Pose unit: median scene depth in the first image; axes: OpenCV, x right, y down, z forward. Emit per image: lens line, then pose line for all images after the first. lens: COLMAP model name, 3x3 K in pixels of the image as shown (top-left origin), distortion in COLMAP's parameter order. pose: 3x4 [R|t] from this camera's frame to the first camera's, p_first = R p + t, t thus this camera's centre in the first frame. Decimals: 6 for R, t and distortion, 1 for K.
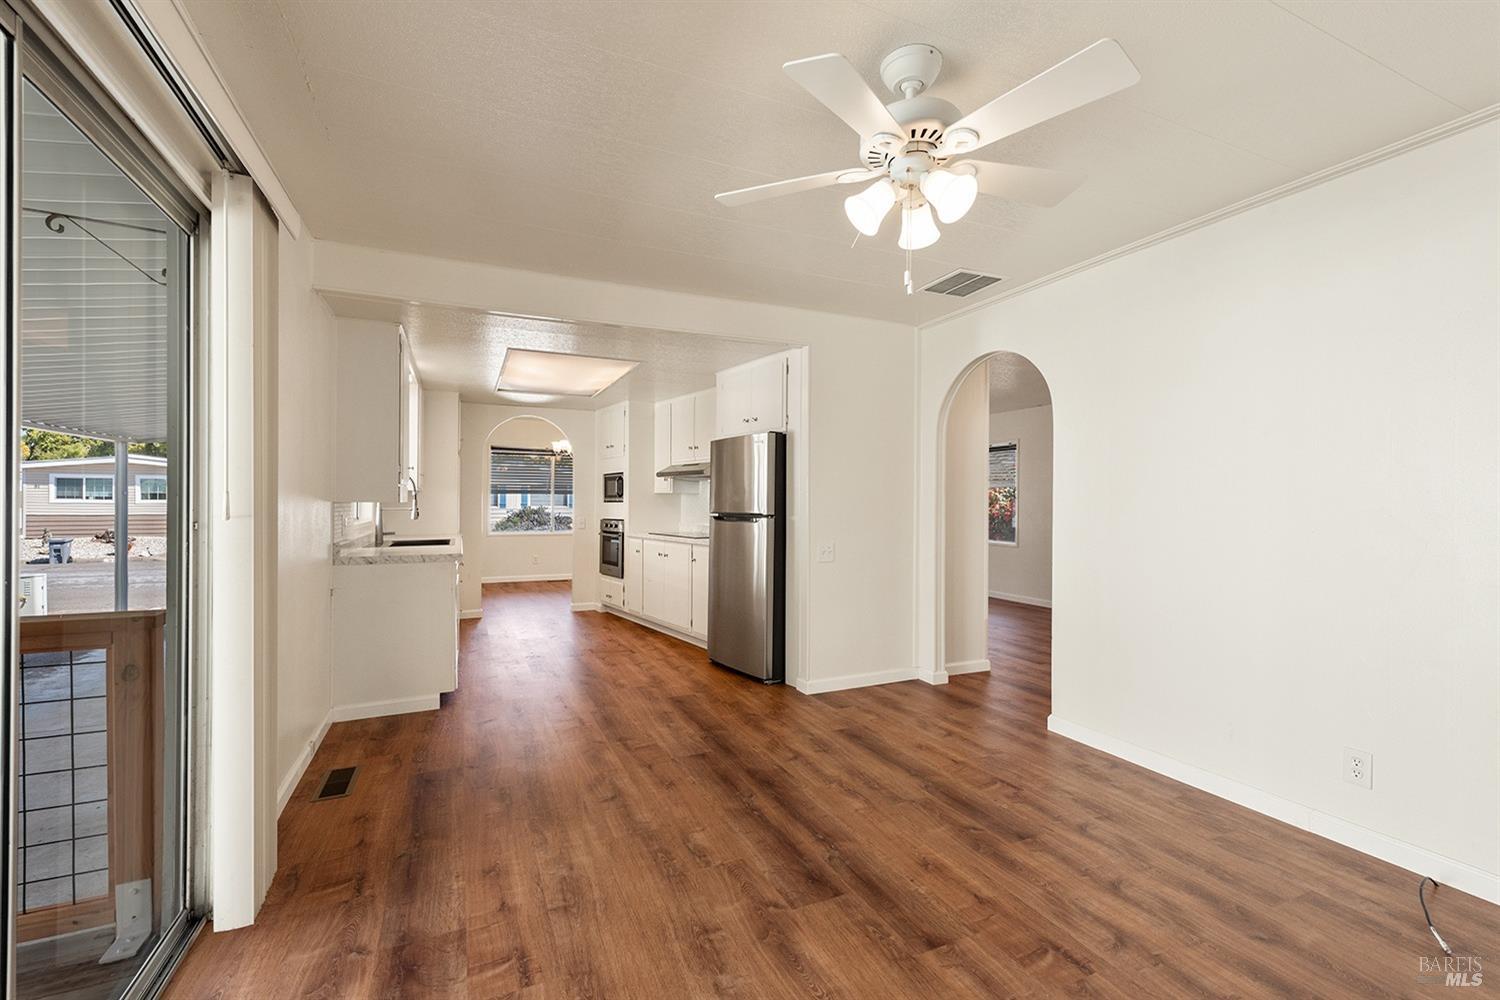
lens RADIAL K [[641.5, 0, 745.0], [0, 641.5, 494.5], [0, 0, 1]] dist [0.015051, -0.000369]
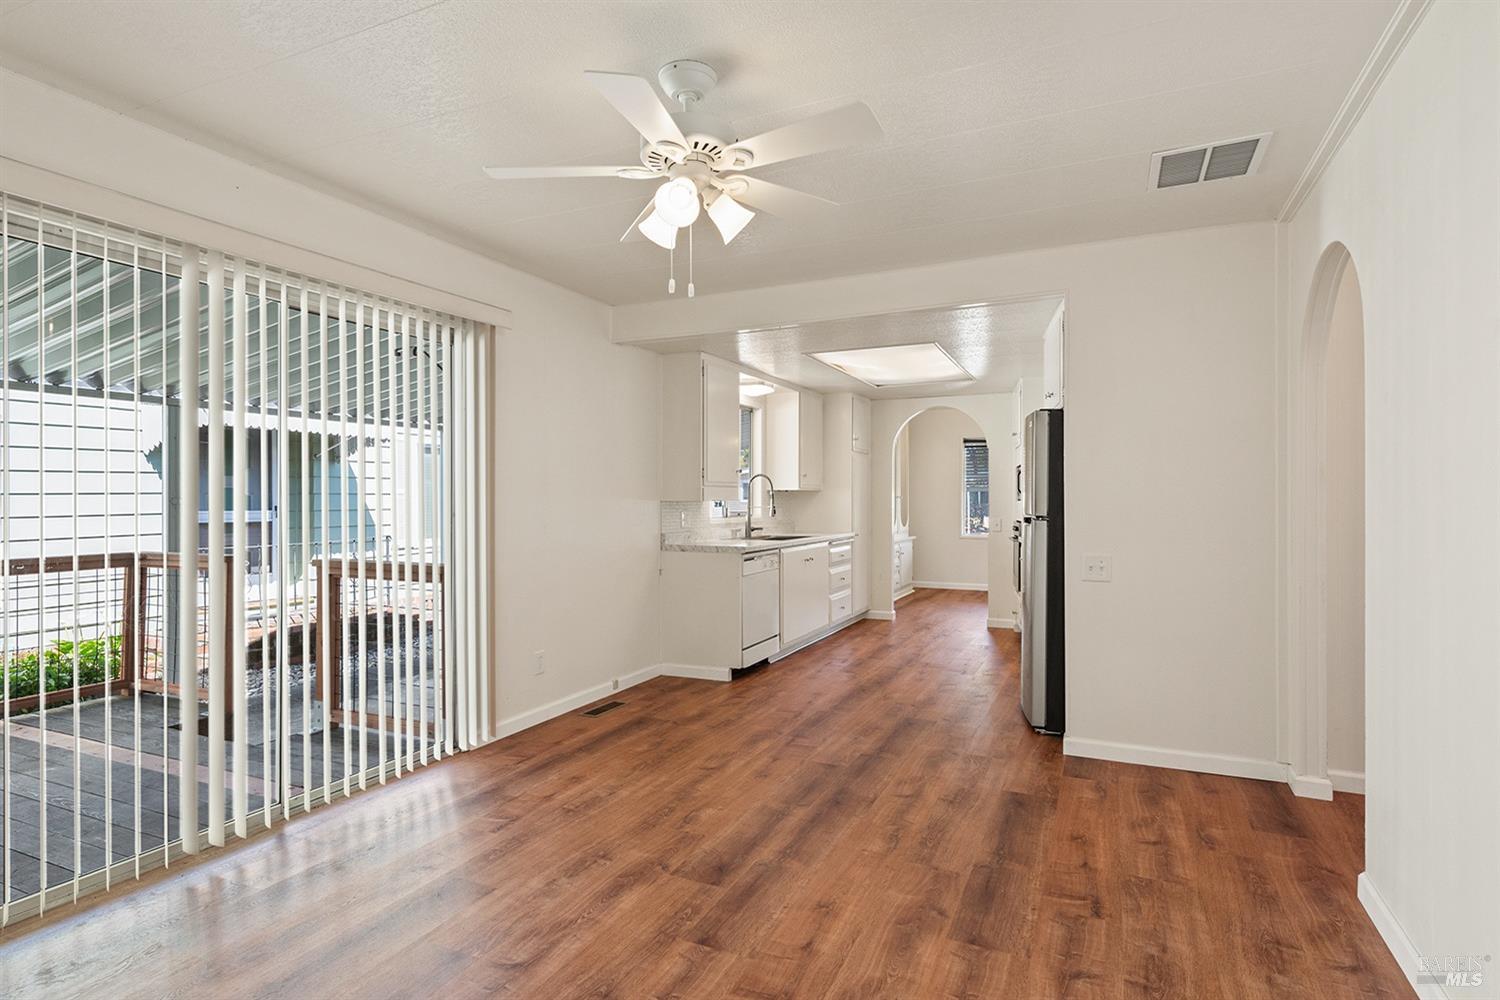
lens RADIAL K [[780.5, 0, 751.5], [0, 780.5, 497.8], [0, 0, 1]] dist [0.010325, -0.001397]
pose [[0.654009, -0.002926, -0.756481, 0.797112], [0.008316, 0.999960, 0.003321, 0.003866], [0.756441, -0.008462, 0.654007, 0.171607]]
